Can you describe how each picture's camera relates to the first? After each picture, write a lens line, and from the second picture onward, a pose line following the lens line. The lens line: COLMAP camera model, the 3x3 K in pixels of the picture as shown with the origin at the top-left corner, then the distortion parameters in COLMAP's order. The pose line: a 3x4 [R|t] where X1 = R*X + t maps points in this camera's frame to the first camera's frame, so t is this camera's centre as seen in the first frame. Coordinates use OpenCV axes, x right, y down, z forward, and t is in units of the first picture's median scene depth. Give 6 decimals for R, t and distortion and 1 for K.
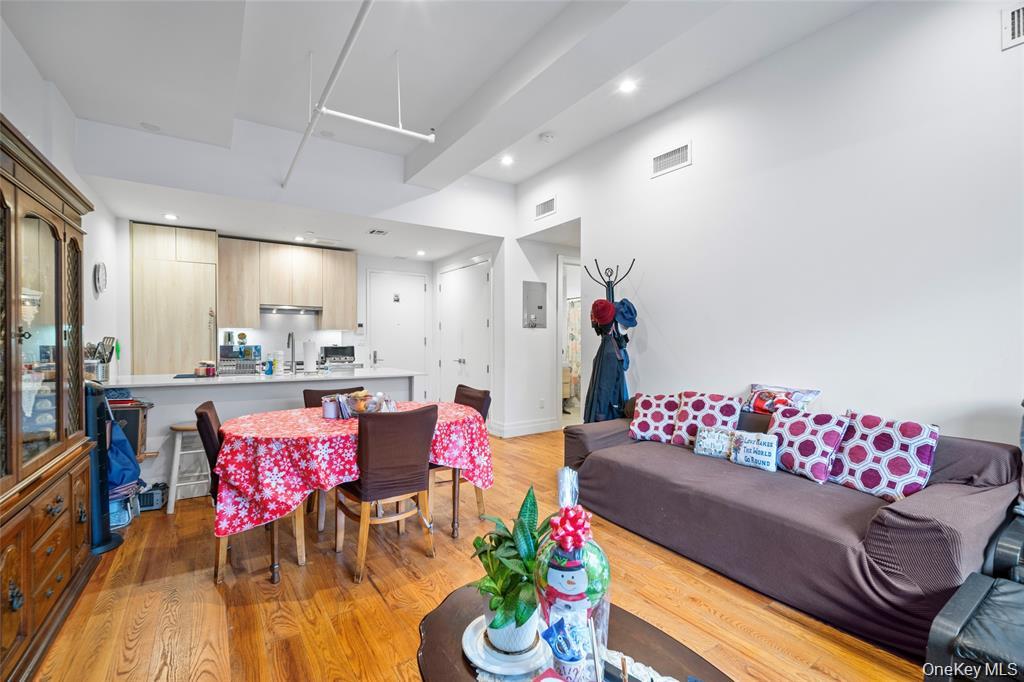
lens RADIAL K [[456.6, 0, 513.4], [0, 456.6, 336.9], [0, 0, 1]] dist [-0.001519, -0.000337]
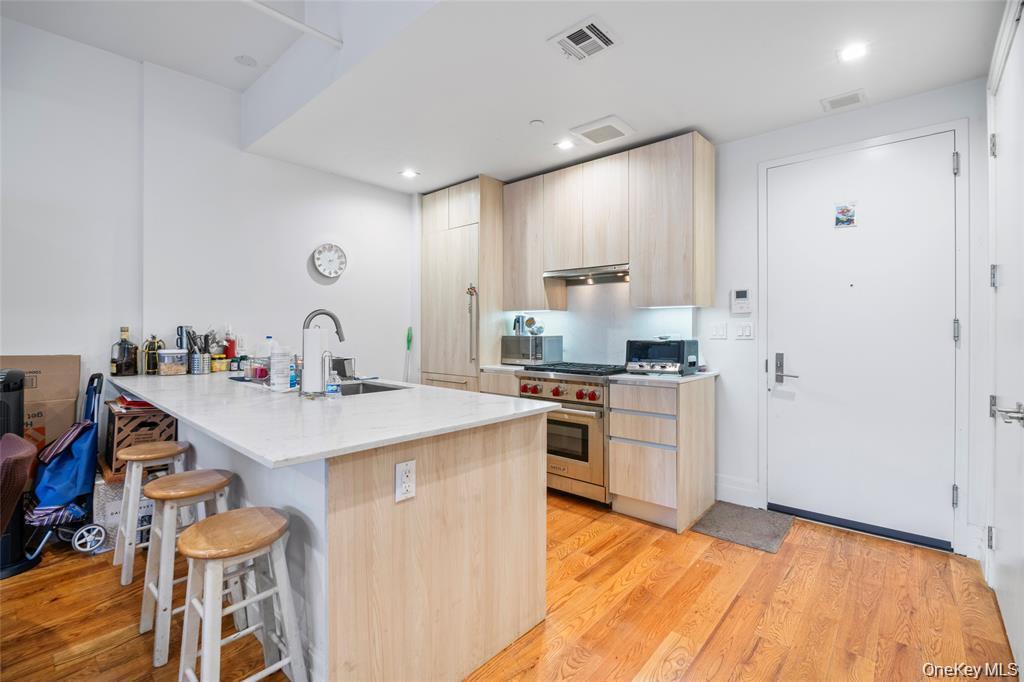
lens RADIAL K [[456.6, 0, 513.4], [0, 456.6, 336.9], [0, 0, 1]] dist [-0.001519, -0.000337]
pose [[0.216595, 0.017409, -0.976106, 0.063620], [0.006556, 0.999793, 0.019287, 0.007254], [0.976239, -0.010577, 0.216436, 0.778030]]
